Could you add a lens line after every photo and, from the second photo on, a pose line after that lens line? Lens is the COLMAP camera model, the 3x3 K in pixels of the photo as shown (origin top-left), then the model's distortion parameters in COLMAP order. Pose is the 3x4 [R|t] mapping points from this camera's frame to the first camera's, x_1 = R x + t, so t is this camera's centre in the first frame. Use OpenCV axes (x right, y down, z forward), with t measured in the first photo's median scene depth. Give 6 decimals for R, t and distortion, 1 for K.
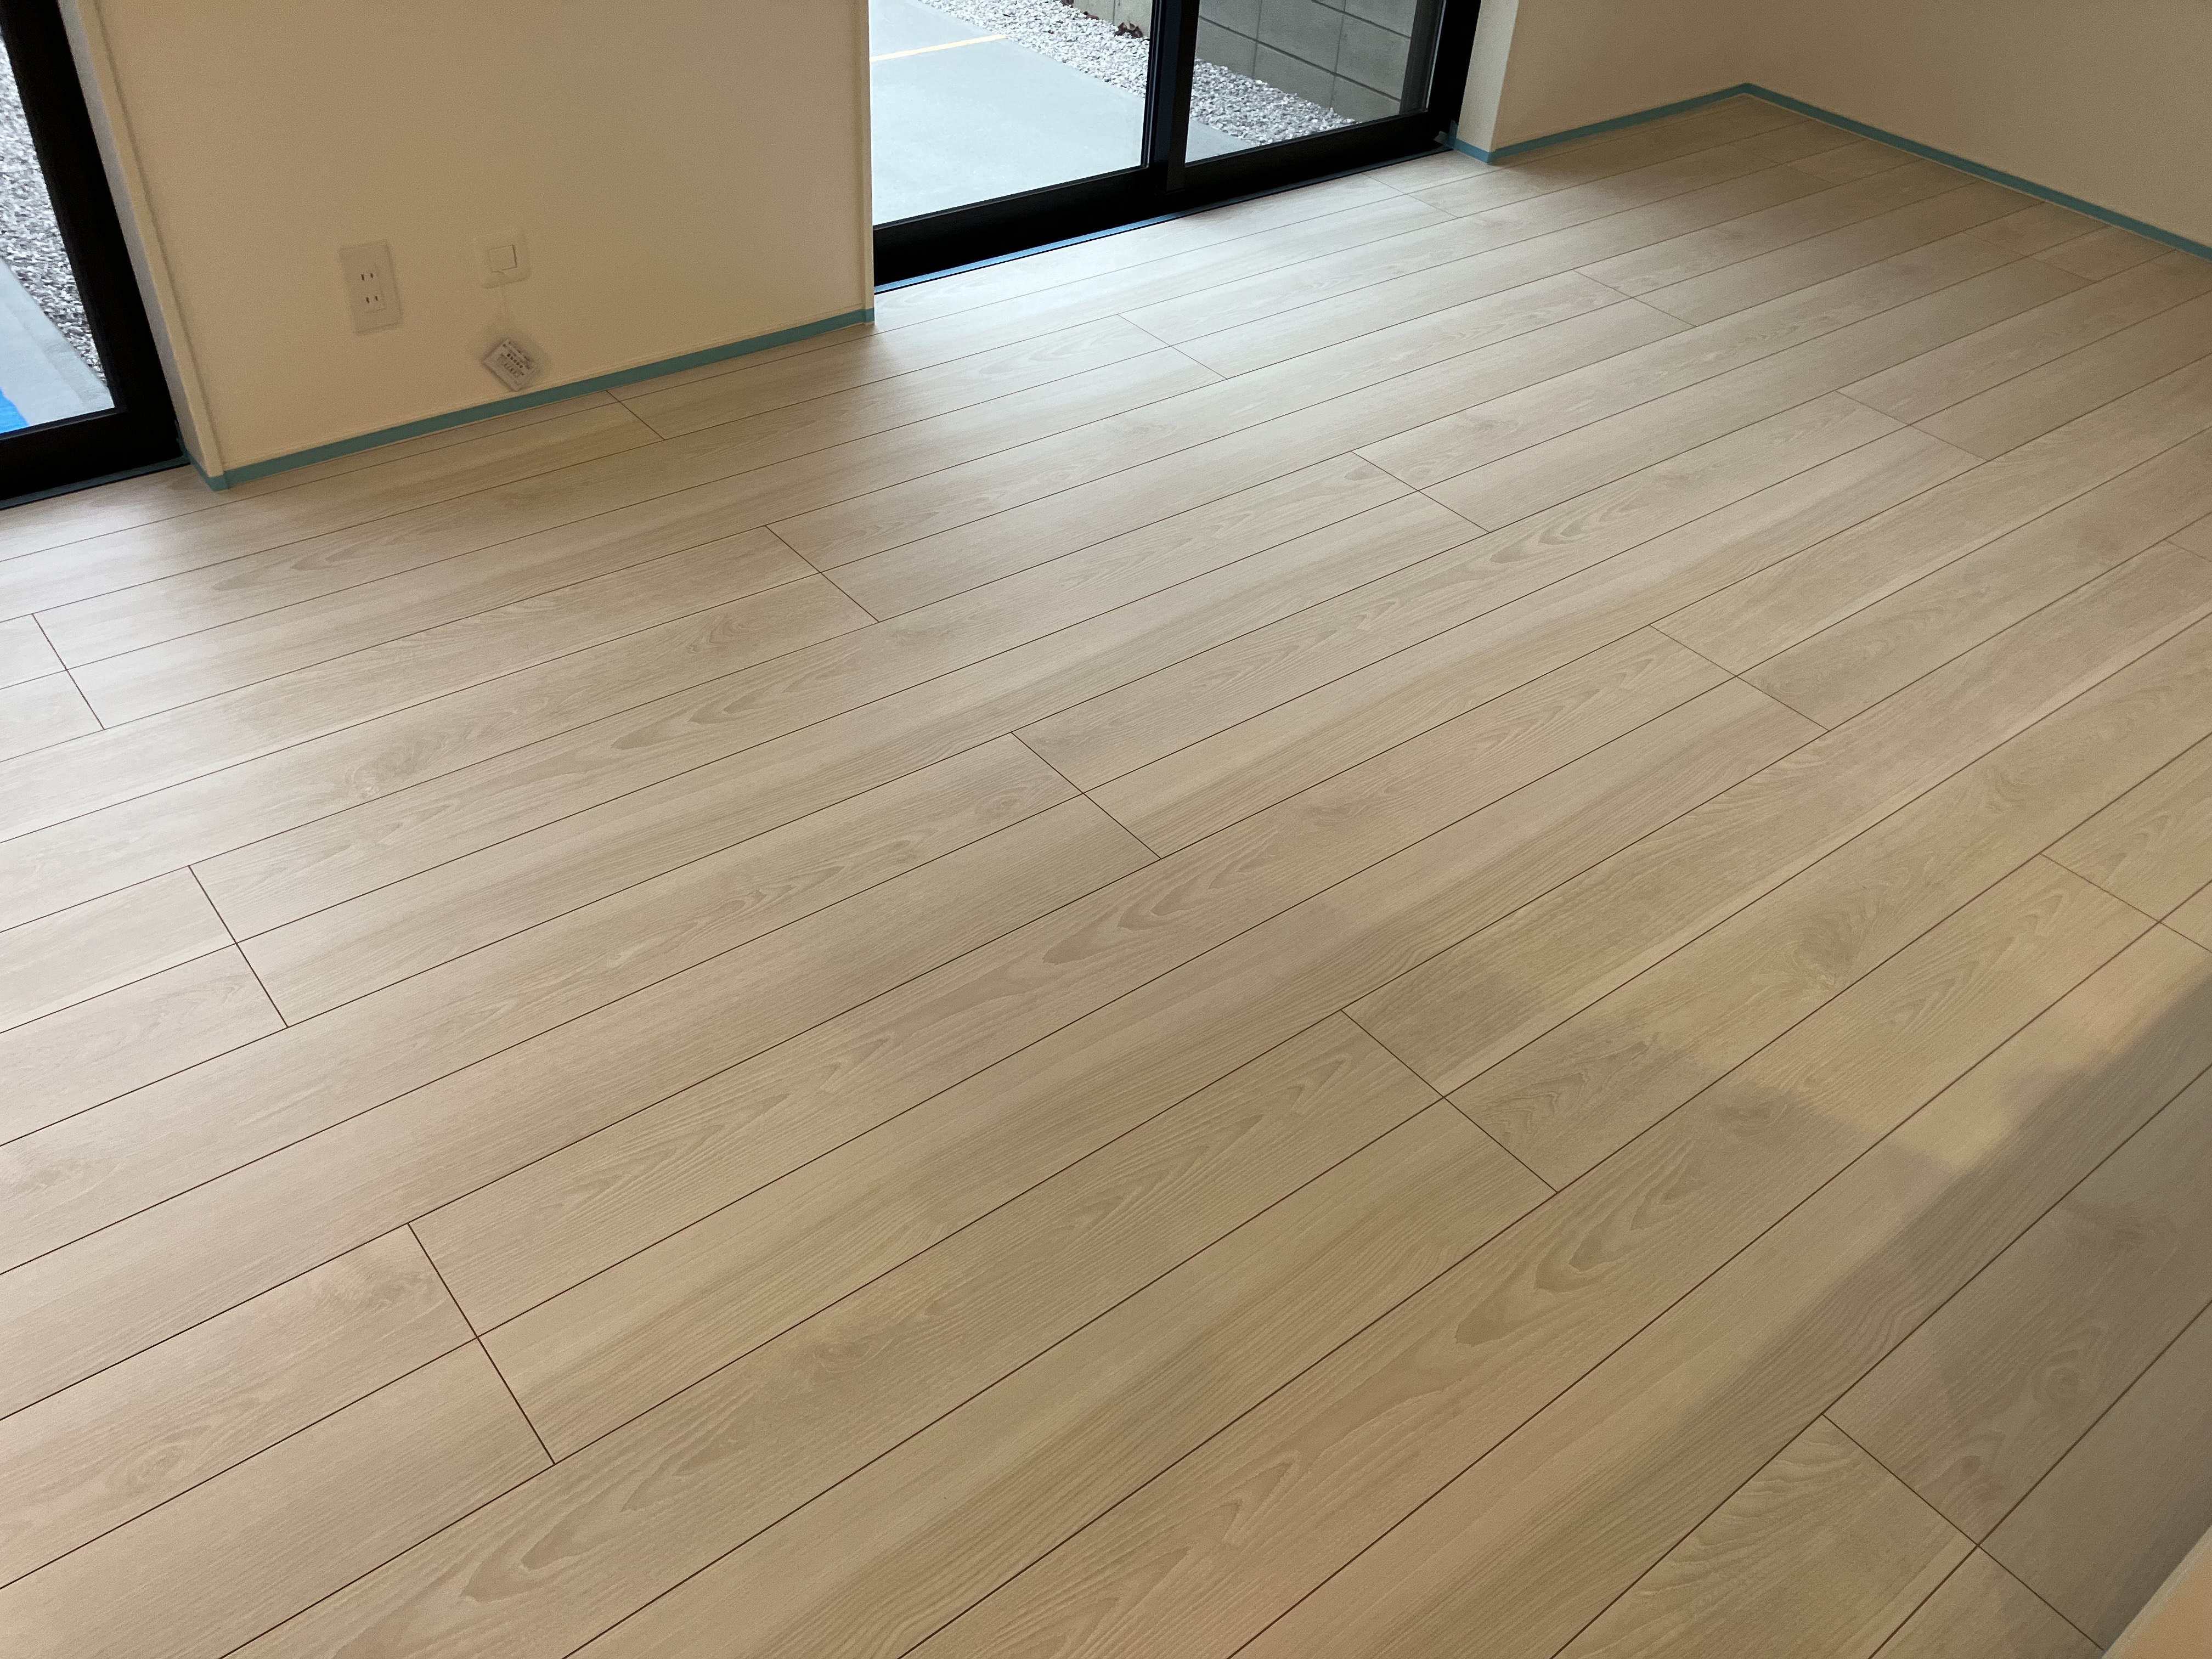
lens RADIAL K [[1844.0, 0, 1065.5], [0, 1844.0, 851.4], [0, 0, 1]] dist [0.036918, -0.024280]
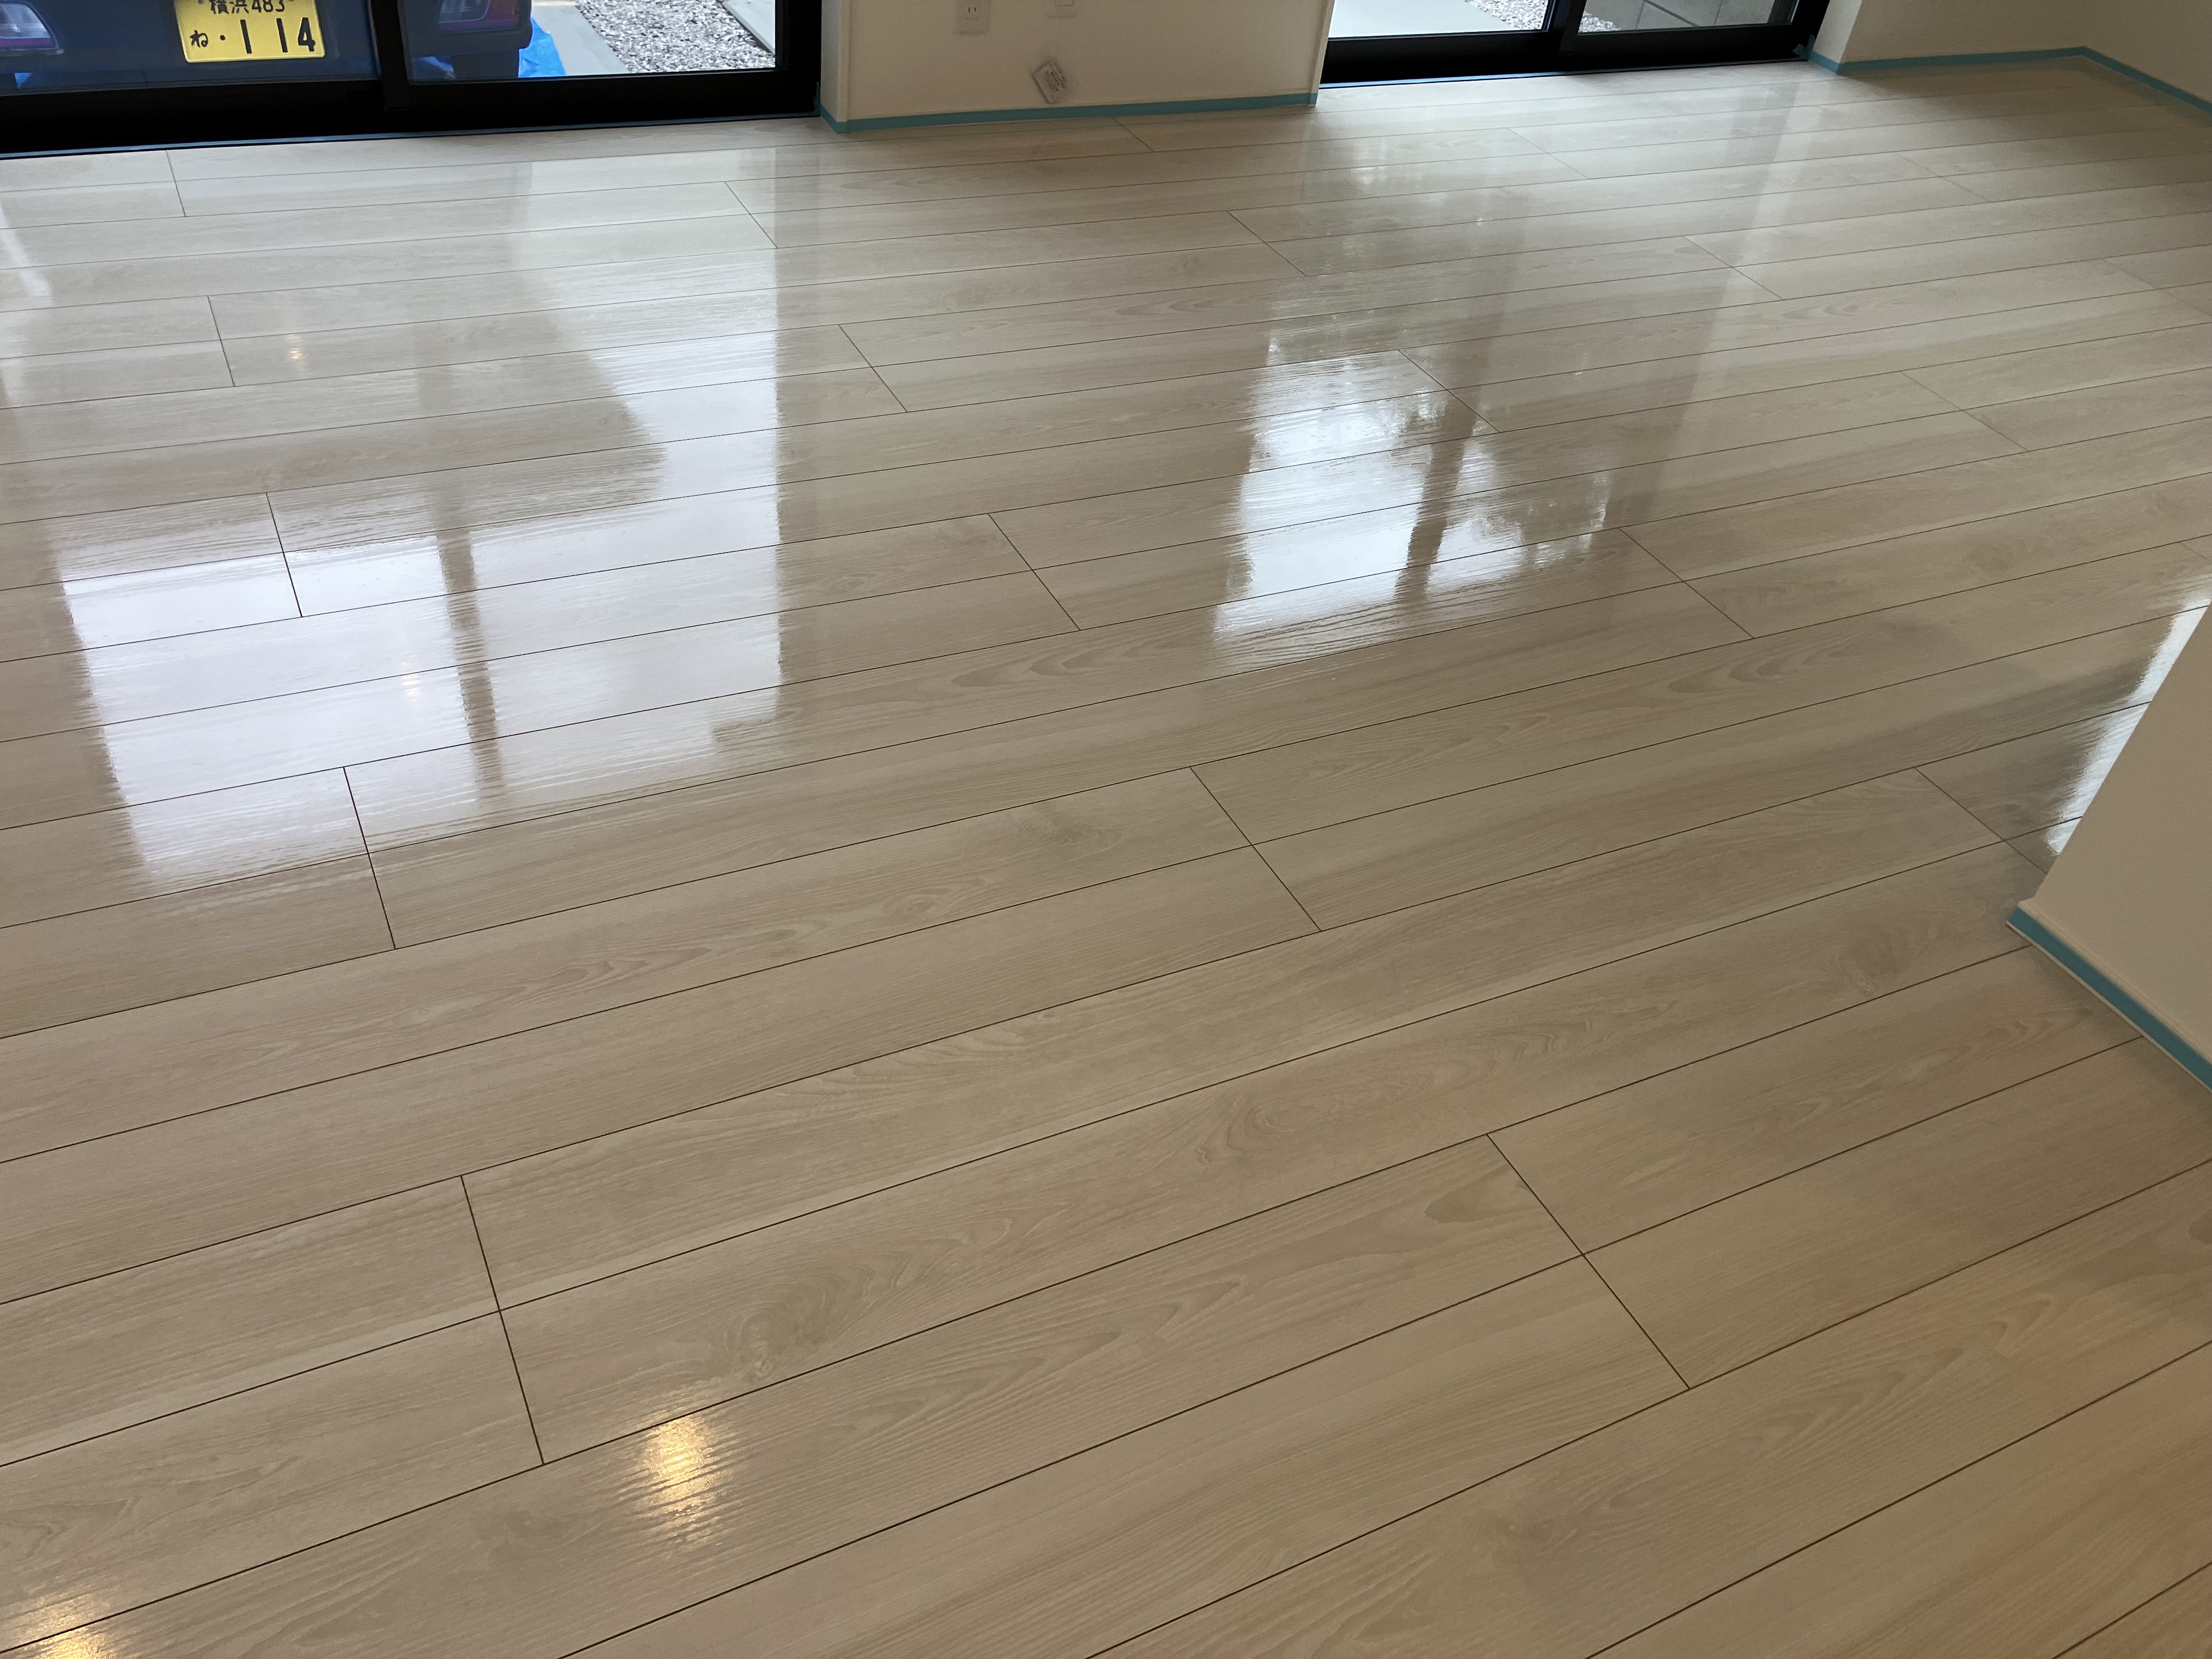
lens RADIAL K [[1844.0, 0, 1090.6], [0, 1844.0, 817.1], [0, 0, 1]] dist [0.036918, -0.024280]
pose [[0.979696, 0.162643, -0.117233, -0.029447], [-0.165140, 0.986199, -0.011850, 0.272368], [0.113687, 0.030969, 0.993034, -0.306257]]
